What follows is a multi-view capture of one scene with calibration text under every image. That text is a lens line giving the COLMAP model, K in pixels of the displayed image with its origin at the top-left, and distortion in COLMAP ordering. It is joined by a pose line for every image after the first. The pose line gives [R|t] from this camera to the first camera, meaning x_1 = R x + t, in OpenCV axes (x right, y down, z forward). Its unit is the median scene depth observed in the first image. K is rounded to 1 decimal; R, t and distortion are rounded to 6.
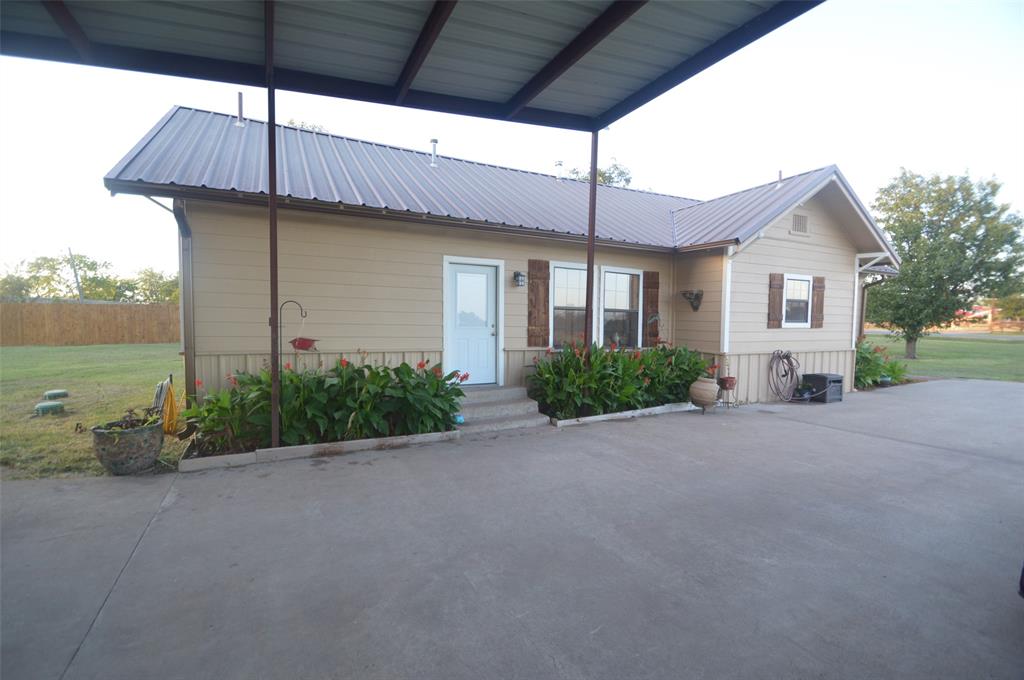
lens RADIAL K [[453.9, 0, 499.0], [0, 453.9, 351.7], [0, 0, 1]] dist [0.009840, -0.013976]
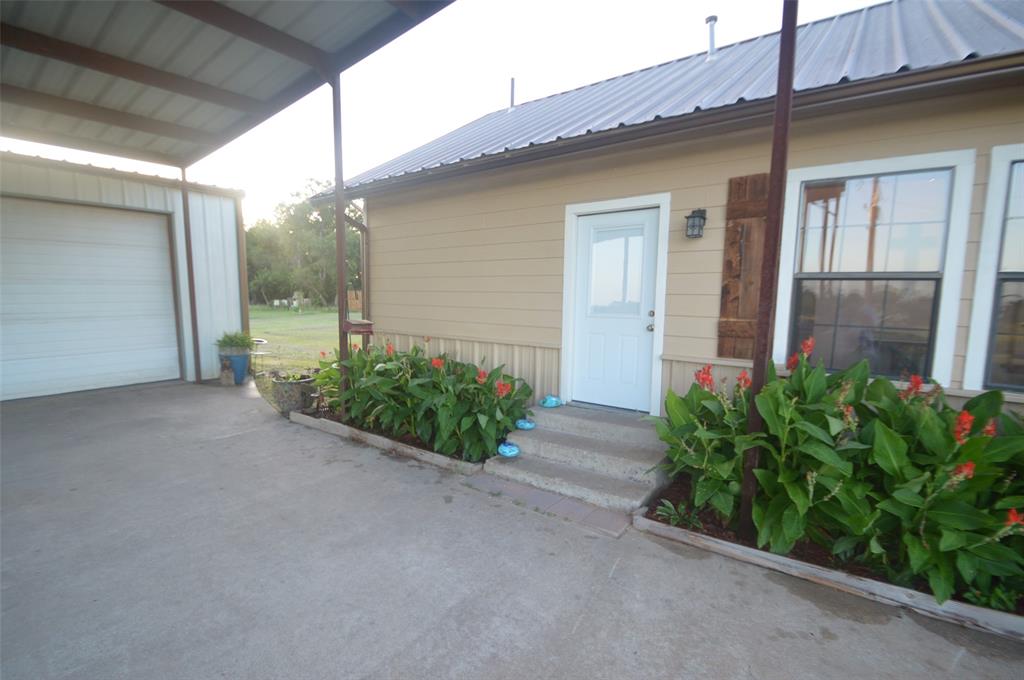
lens RADIAL K [[453.9, 0, 499.0], [0, 453.9, 351.7], [0, 0, 1]] dist [0.009840, -0.013976]
pose [[0.442764, 0.100315, -0.891009, 0.424300], [-0.062907, 0.994749, 0.080734, -0.044020], [0.894429, 0.020305, 0.446749, 0.583193]]
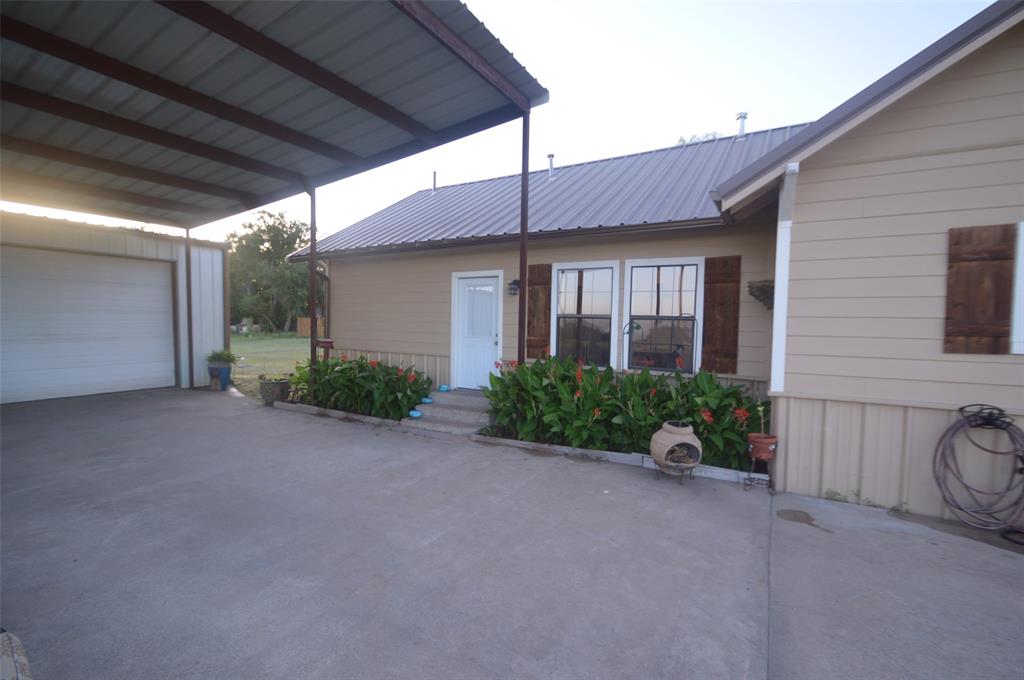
lens RADIAL K [[453.9, 0, 499.0], [0, 453.9, 351.7], [0, 0, 1]] dist [0.009840, -0.013976]
pose [[0.534918, 0.047081, -0.843591, 0.861992], [-0.064550, 0.997805, 0.014756, -0.035741], [0.842435, 0.046560, 0.536783, 0.467325]]
